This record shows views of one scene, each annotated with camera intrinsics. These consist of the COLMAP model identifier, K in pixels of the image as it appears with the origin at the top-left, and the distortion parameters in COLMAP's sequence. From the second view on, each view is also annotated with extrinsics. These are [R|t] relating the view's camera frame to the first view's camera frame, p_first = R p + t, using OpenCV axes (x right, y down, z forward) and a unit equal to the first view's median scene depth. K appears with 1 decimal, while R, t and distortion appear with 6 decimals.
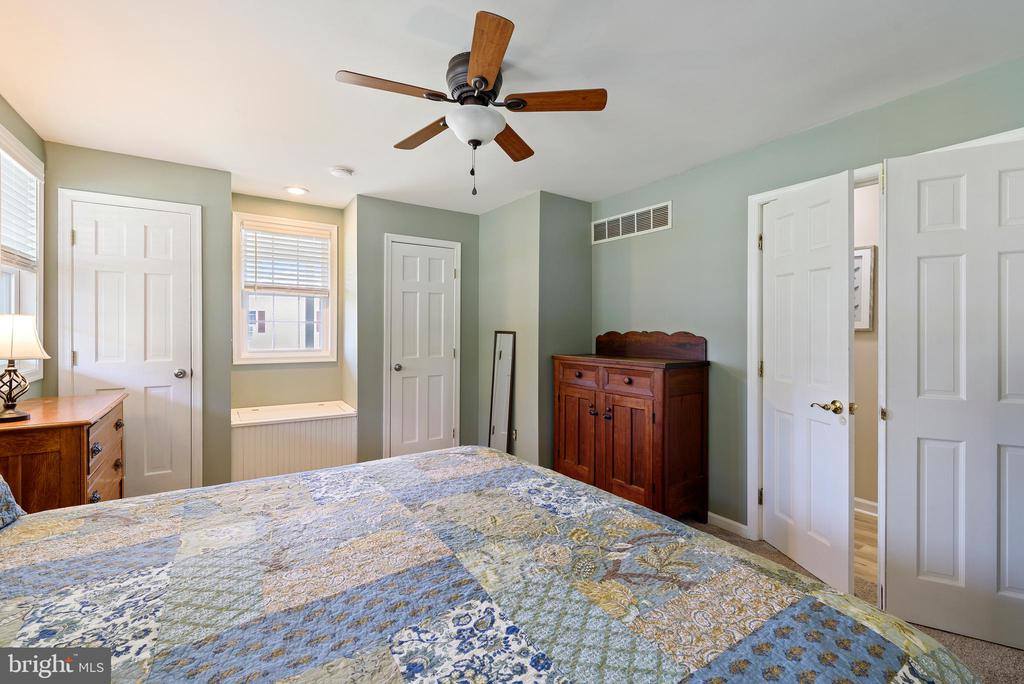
lens RADIAL K [[449.4, 0, 512.9], [0, 449.4, 329.1], [0, 0, 1]] dist [0.001114, 0.000034]
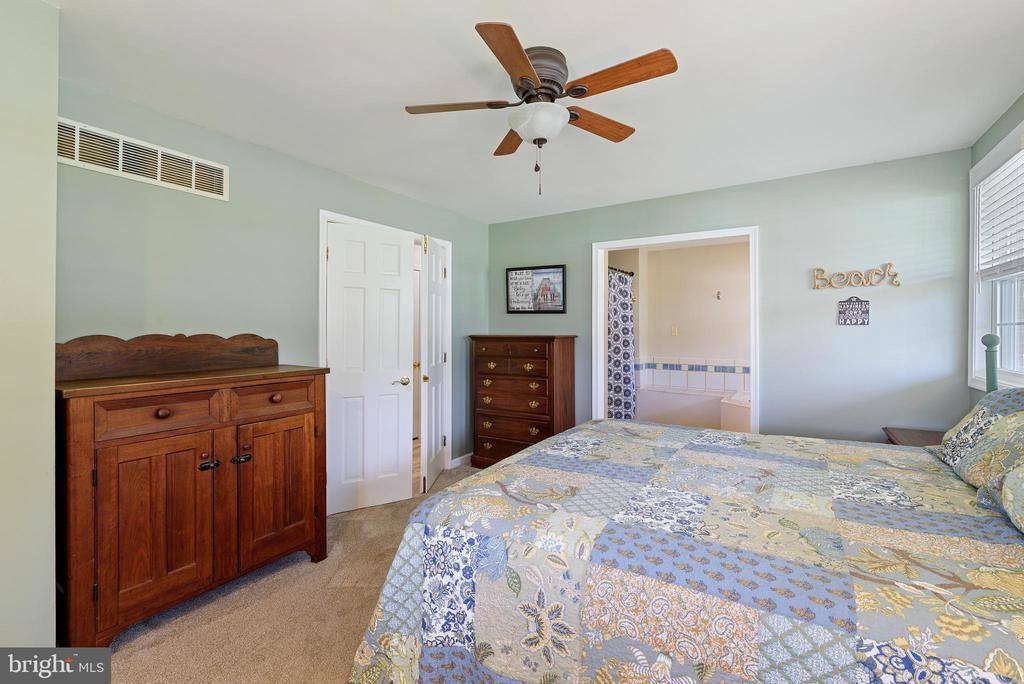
lens RADIAL K [[449.4, 0, 512.9], [0, 449.4, 329.1], [0, 0, 1]] dist [0.001114, 0.000034]
pose [[-0.414542, -0.003494, 0.910023, -0.883815], [-0.003573, 0.999991, 0.002211, -0.010370], [-0.910023, -0.002335, -0.414551, 1.363802]]
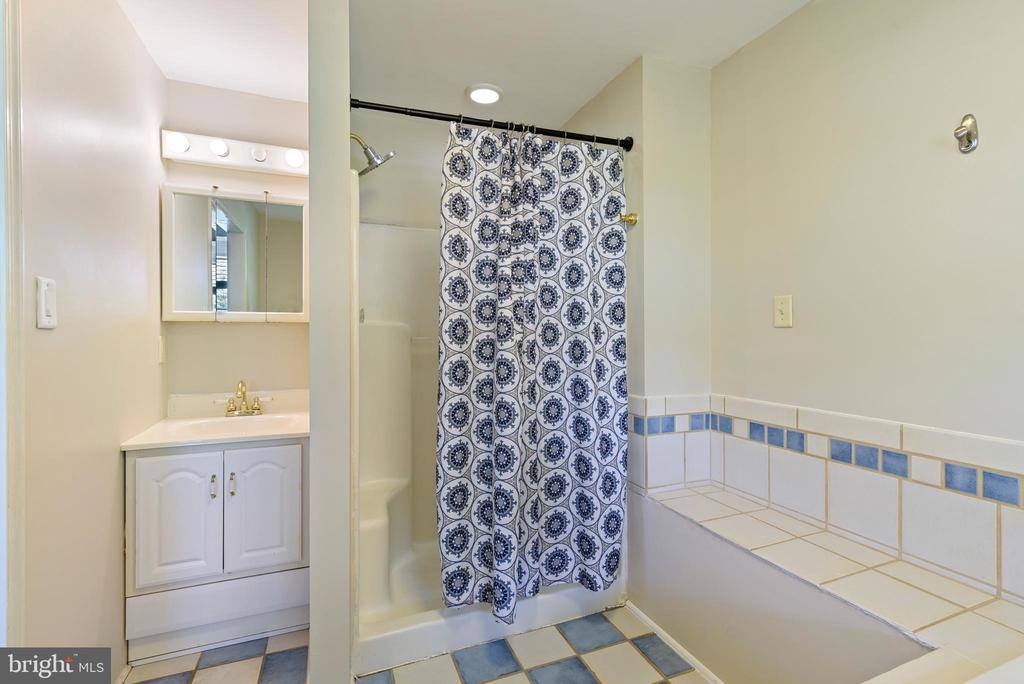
lens RADIAL K [[473.1, 0, 513.1], [0, 473.1, 328.2], [0, 0, 1]] dist [0.000766, 0.000263]
pose [[0.183332, -0.006136, 0.983032, -0.471698], [0.012384, 0.999916, 0.003932, 0.001637], [-0.982973, 0.011453, 0.183393, 0.768807]]
